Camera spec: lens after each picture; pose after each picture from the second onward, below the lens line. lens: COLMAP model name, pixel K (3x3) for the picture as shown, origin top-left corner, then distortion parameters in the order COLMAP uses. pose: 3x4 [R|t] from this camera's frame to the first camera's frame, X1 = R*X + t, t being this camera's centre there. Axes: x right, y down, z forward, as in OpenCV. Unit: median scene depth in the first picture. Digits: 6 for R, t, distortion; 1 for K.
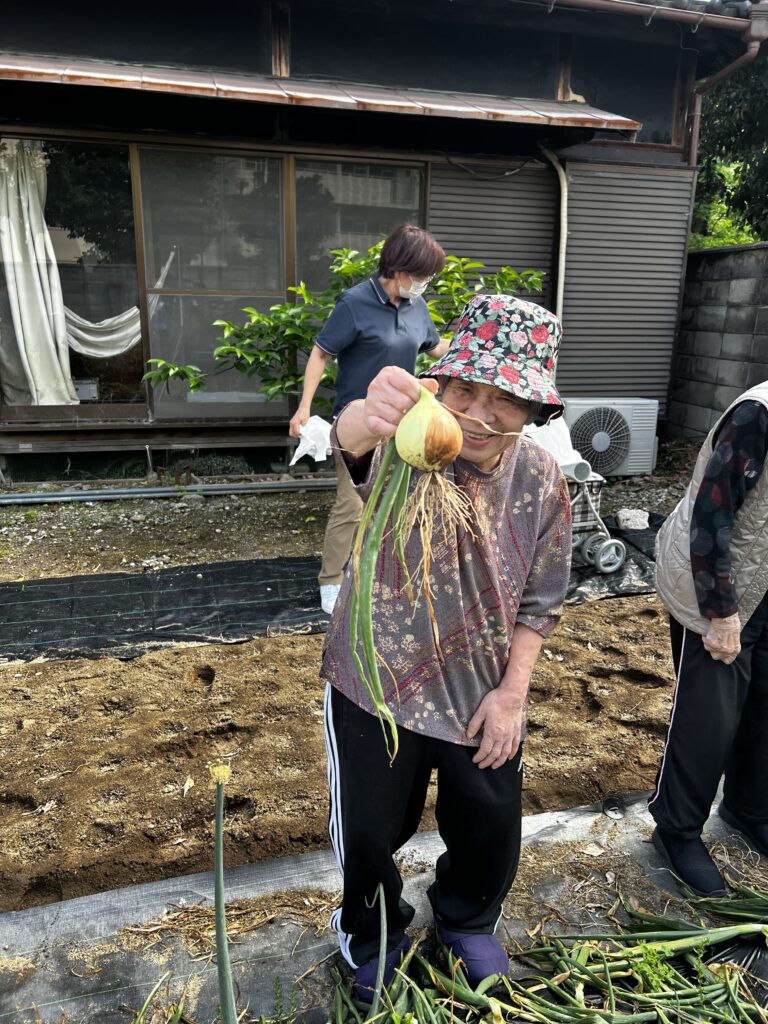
lens RADIAL K [[764.5, 0, 395.0], [0, 764.5, 500.8], [0, 0, 1]] dist [0.048624, -0.054823]
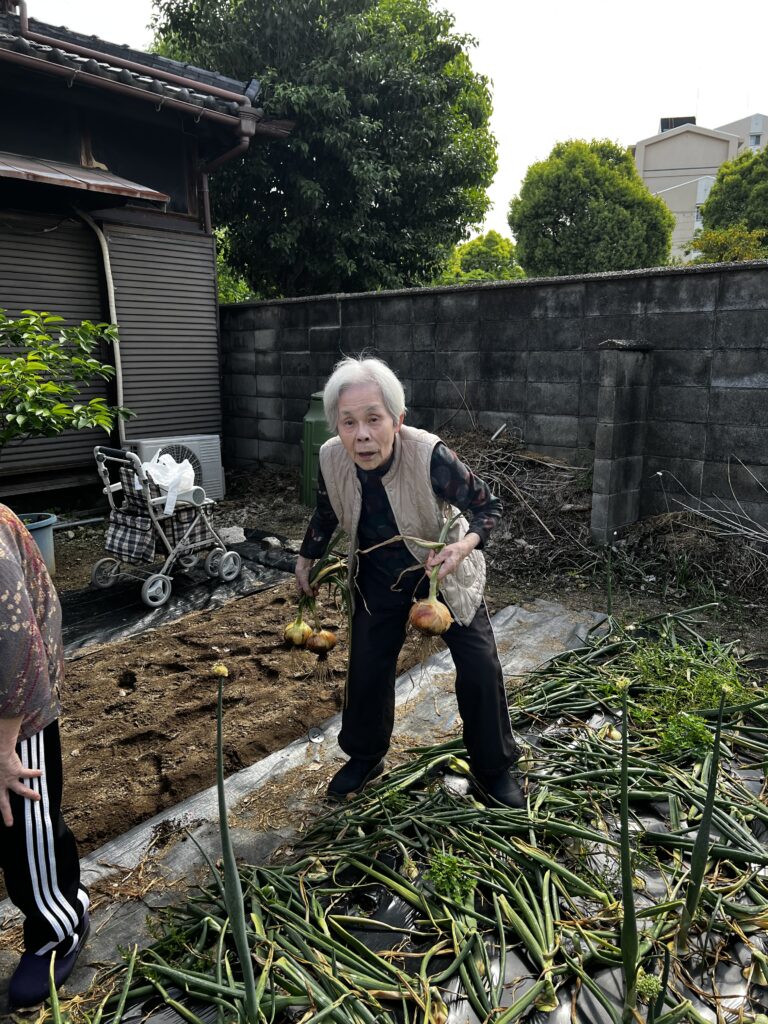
lens RADIAL K [[764.5, 0, 379.3], [0, 764.5, 506.1], [0, 0, 1]] dist [0.048624, -0.054823]
pose [[0.816393, -0.140992, 0.560022, -0.174393], [0.170716, 0.985320, -0.000802, 0.022577], [-0.551687, 0.096260, 0.828478, -0.096377]]
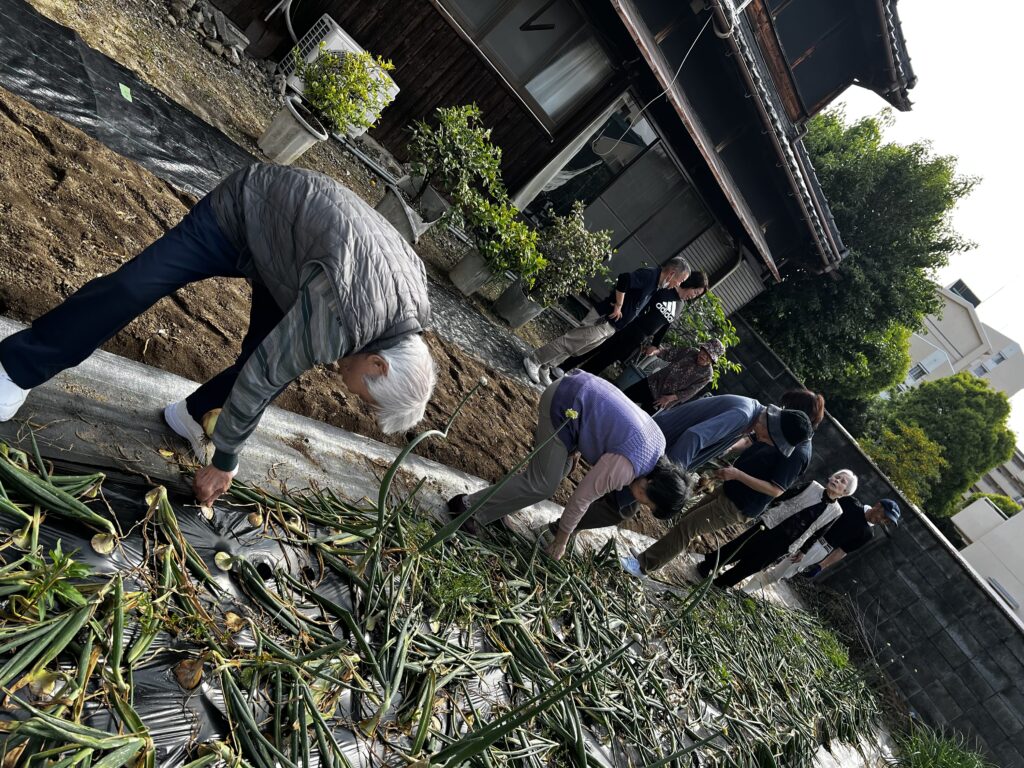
lens RADIAL K [[764.5, 0, 510.0], [0, 764.5, 387.7], [0, 0, 1]] dist [0.048624, -0.054823]
pose [[0.631134, 0.454941, 0.628251, -1.228114], [-0.620484, 0.782149, 0.056947, 0.074333], [-0.465478, -0.425761, 0.775924, -0.390408]]
